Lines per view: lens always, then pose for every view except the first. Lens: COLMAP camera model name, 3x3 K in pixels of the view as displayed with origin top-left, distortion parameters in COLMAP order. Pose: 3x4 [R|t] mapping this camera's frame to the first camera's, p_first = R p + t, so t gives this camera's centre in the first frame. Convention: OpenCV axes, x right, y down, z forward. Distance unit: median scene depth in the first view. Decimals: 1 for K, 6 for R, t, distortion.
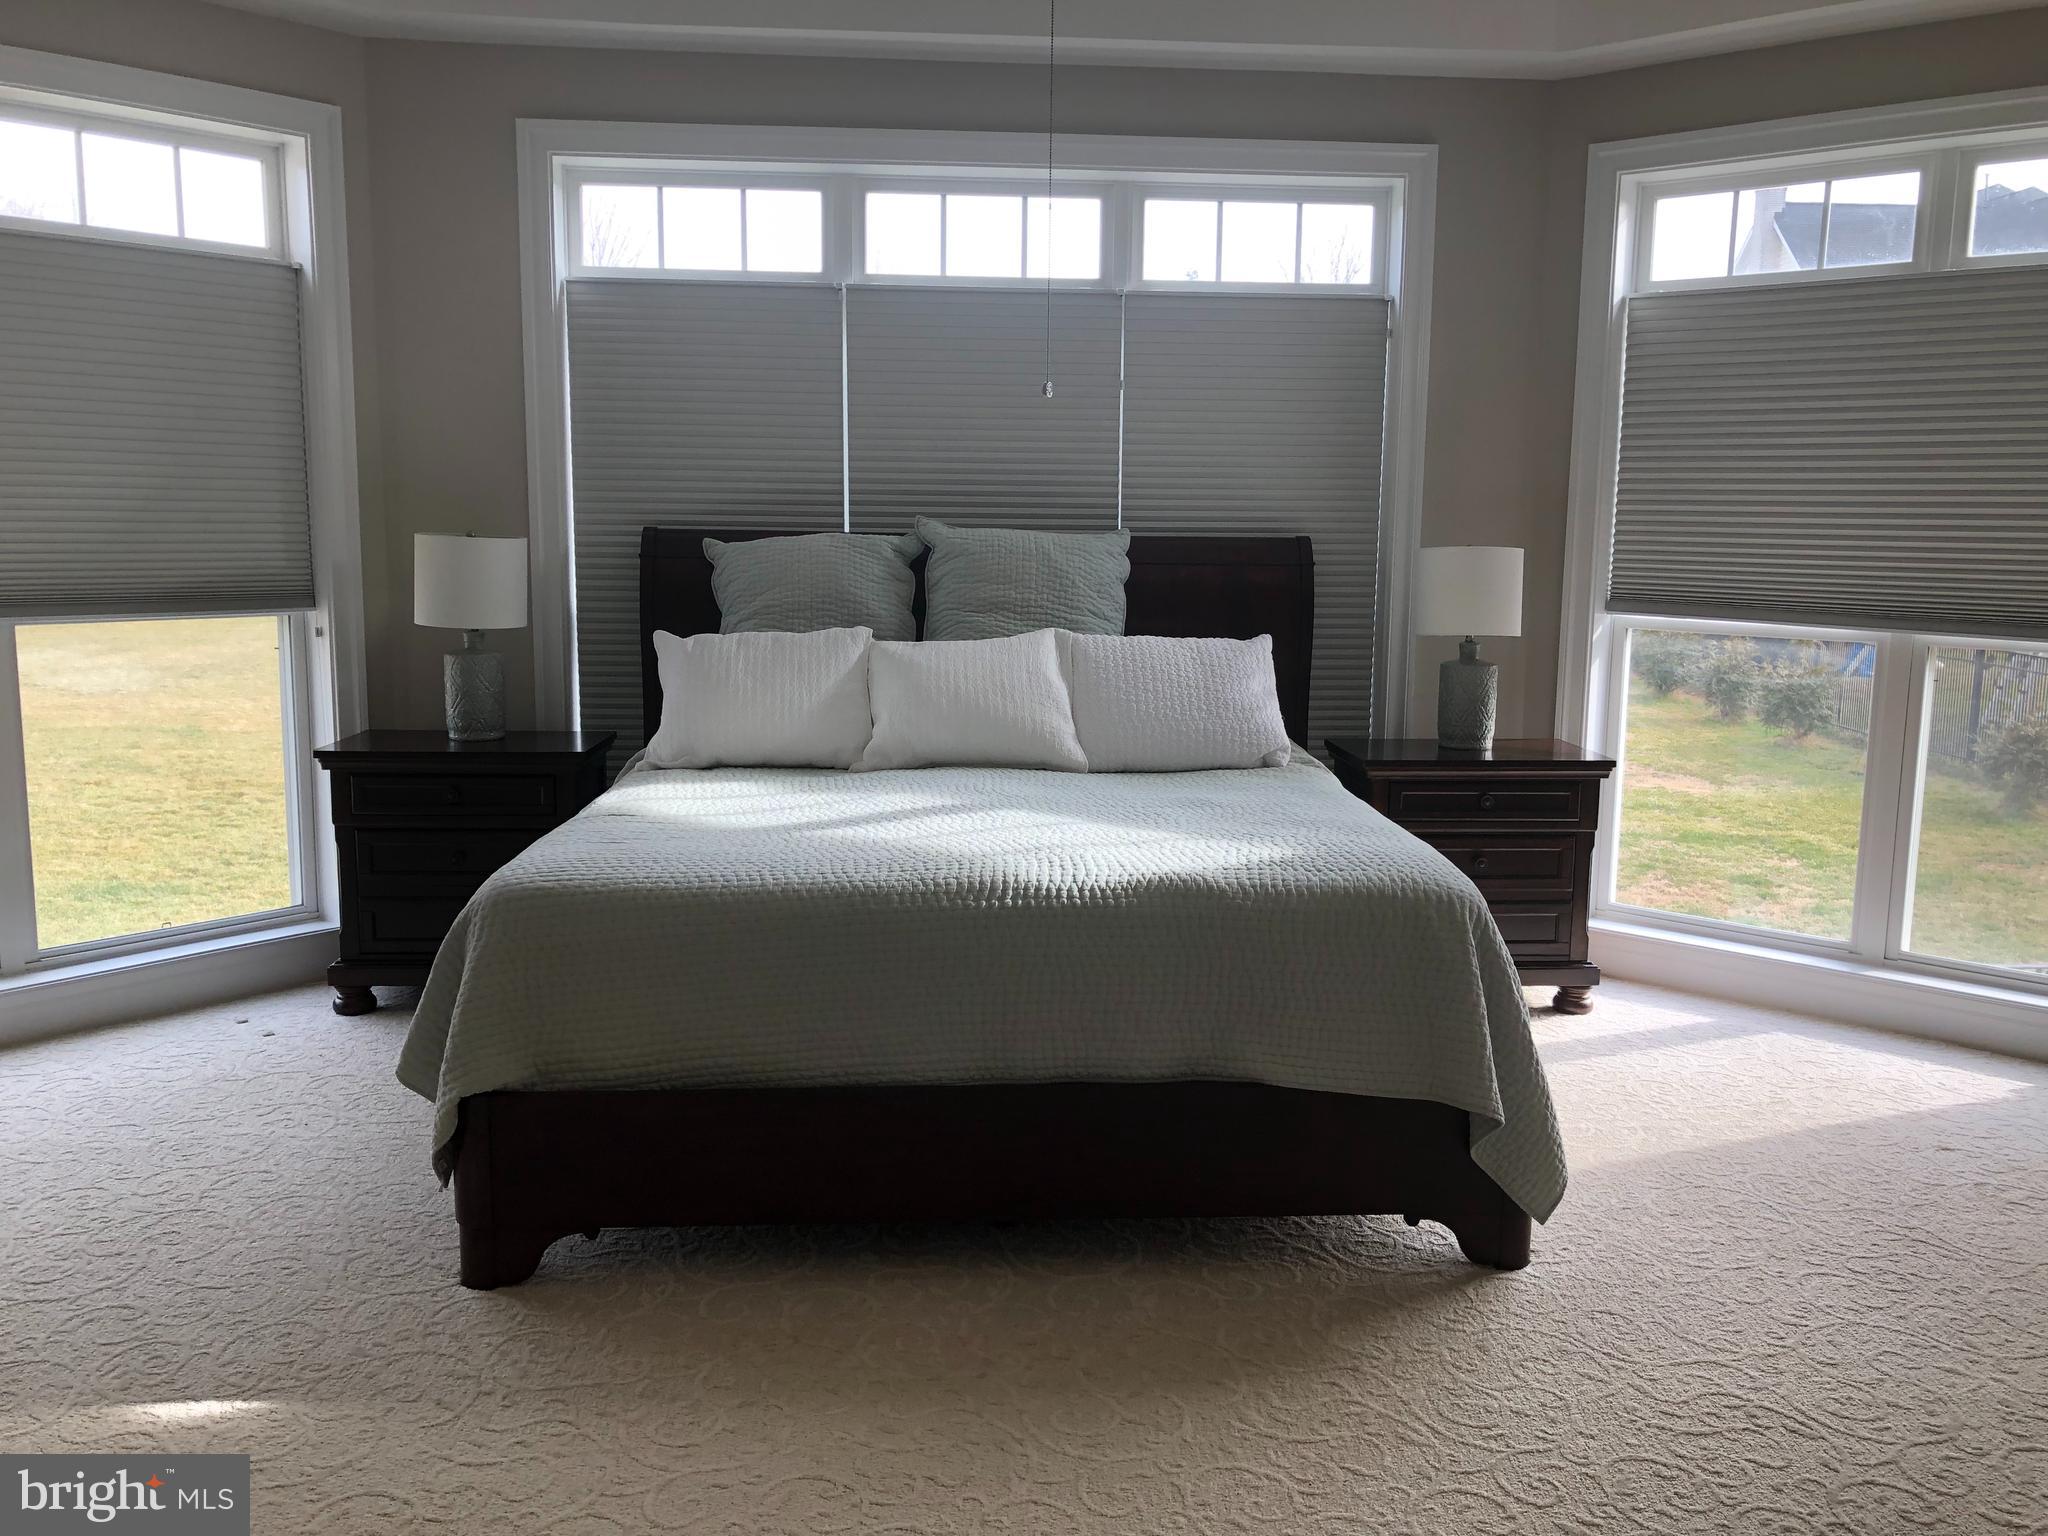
lens RADIAL K [[1681.1, 0, 1013.5], [0, 1681.1, 764.8], [0, 0, 1]] dist [0.061546, -0.120820]
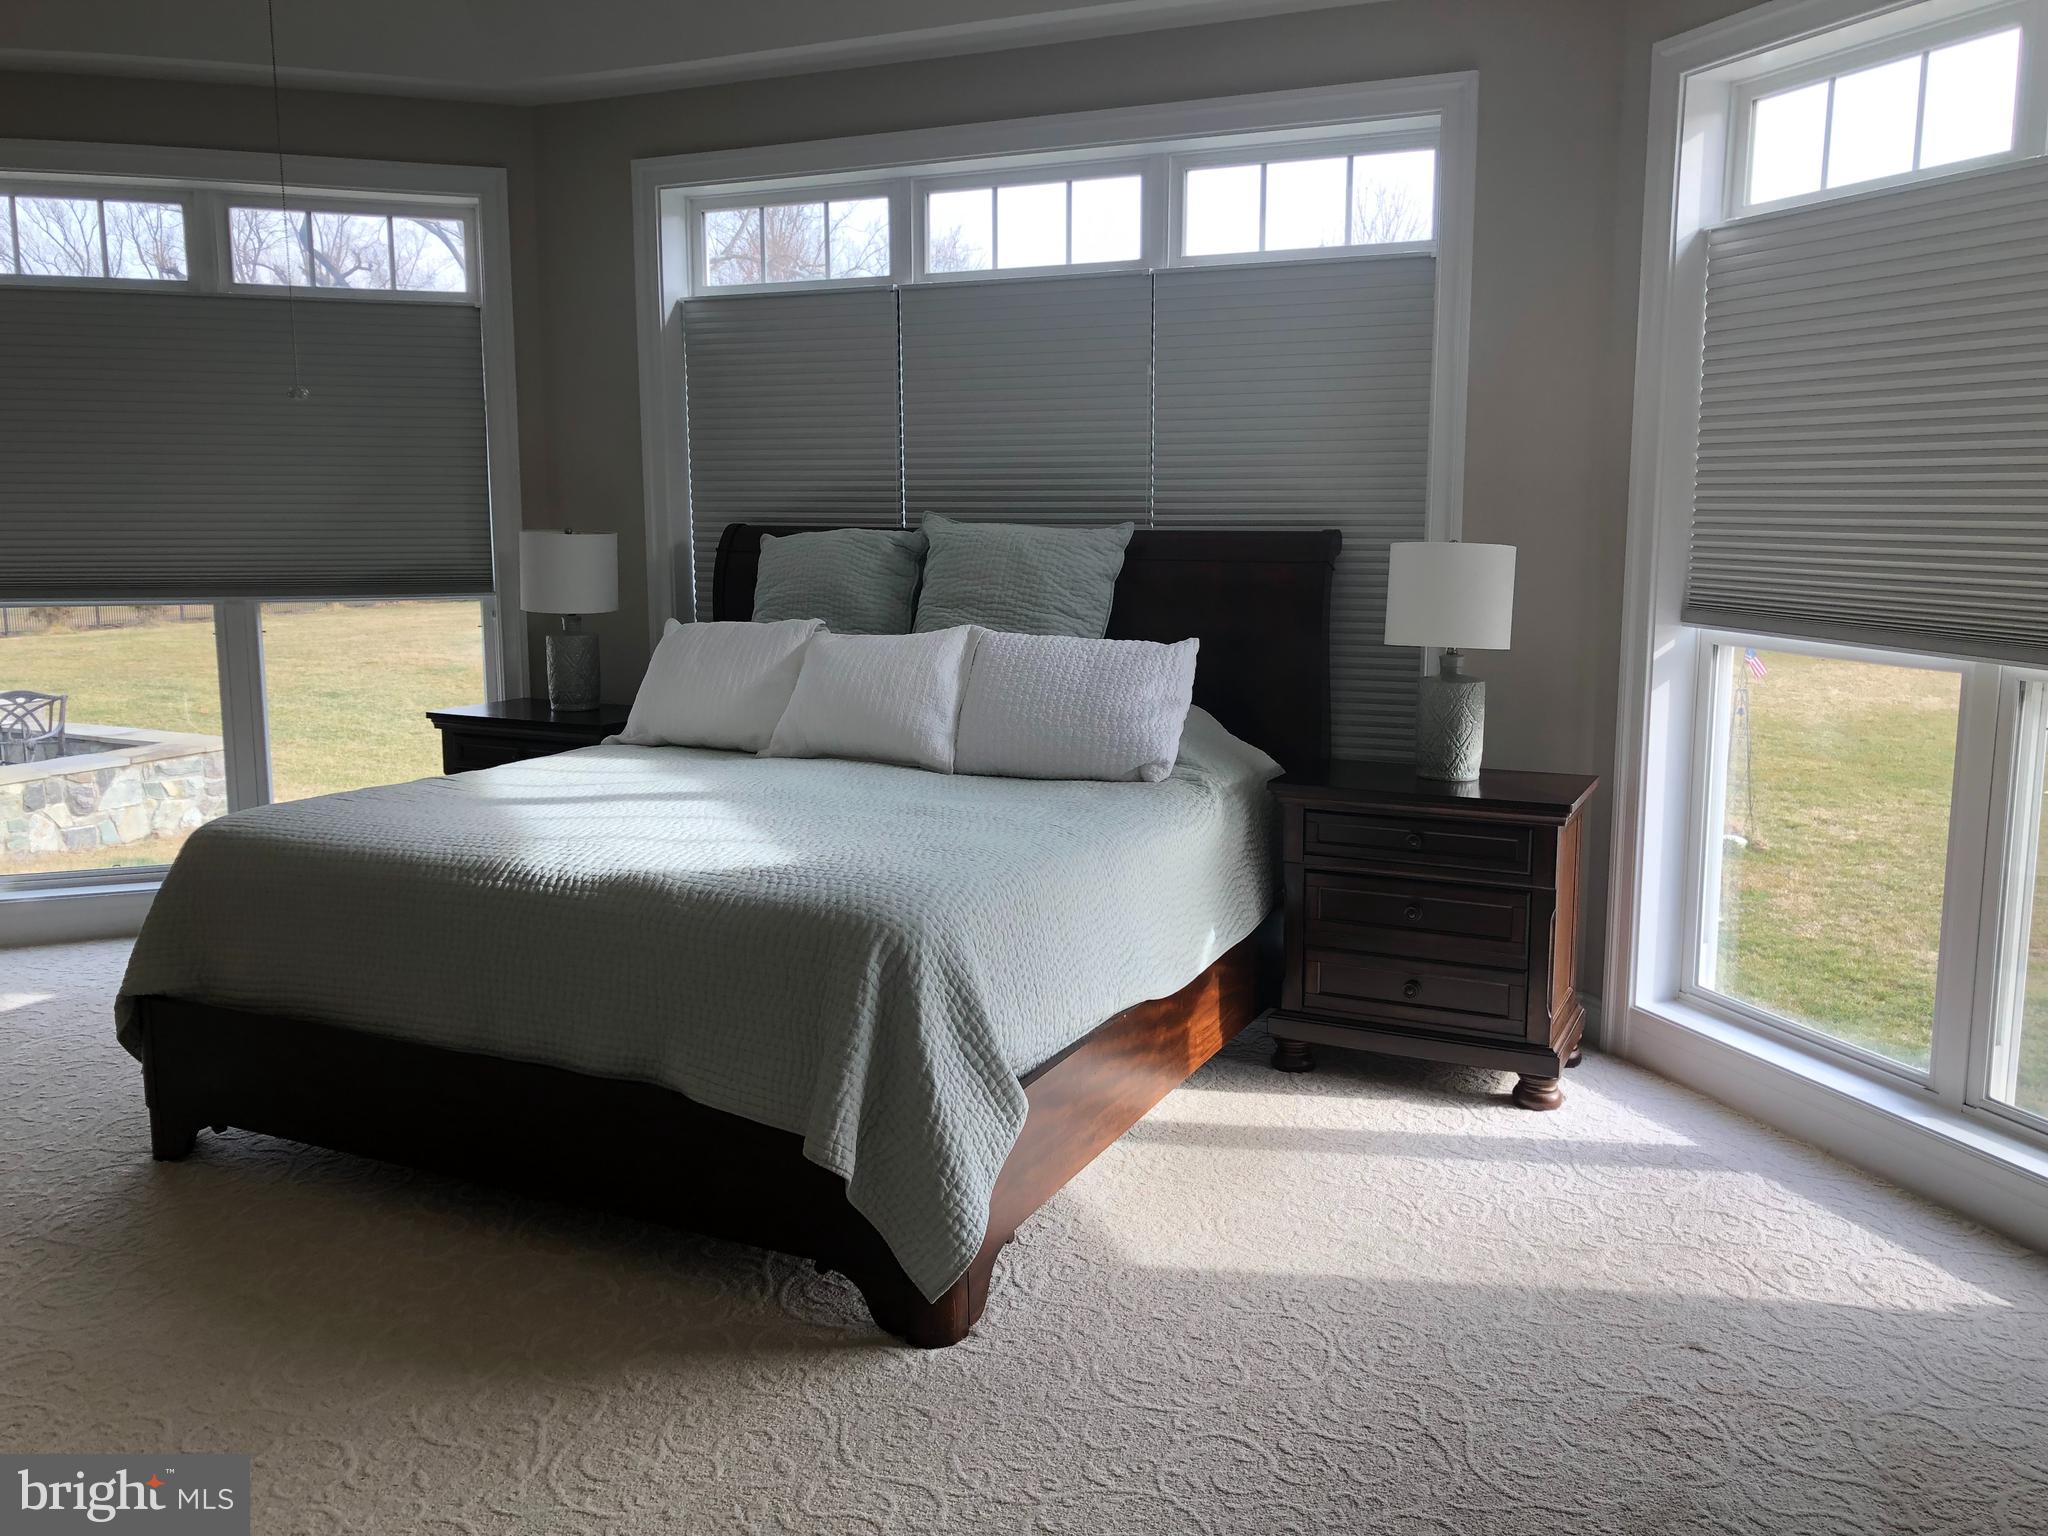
lens RADIAL K [[1673.8, 0, 1026.3], [0, 1673.8, 750.1], [0, 0, 1]] dist [0.055861, -0.121661]
pose [[0.871206, 0.060997, -0.487113, 0.502922], [-0.063850, 0.997901, 0.010762, -0.020184], [0.486748, 0.021726, 0.873272, 0.160975]]
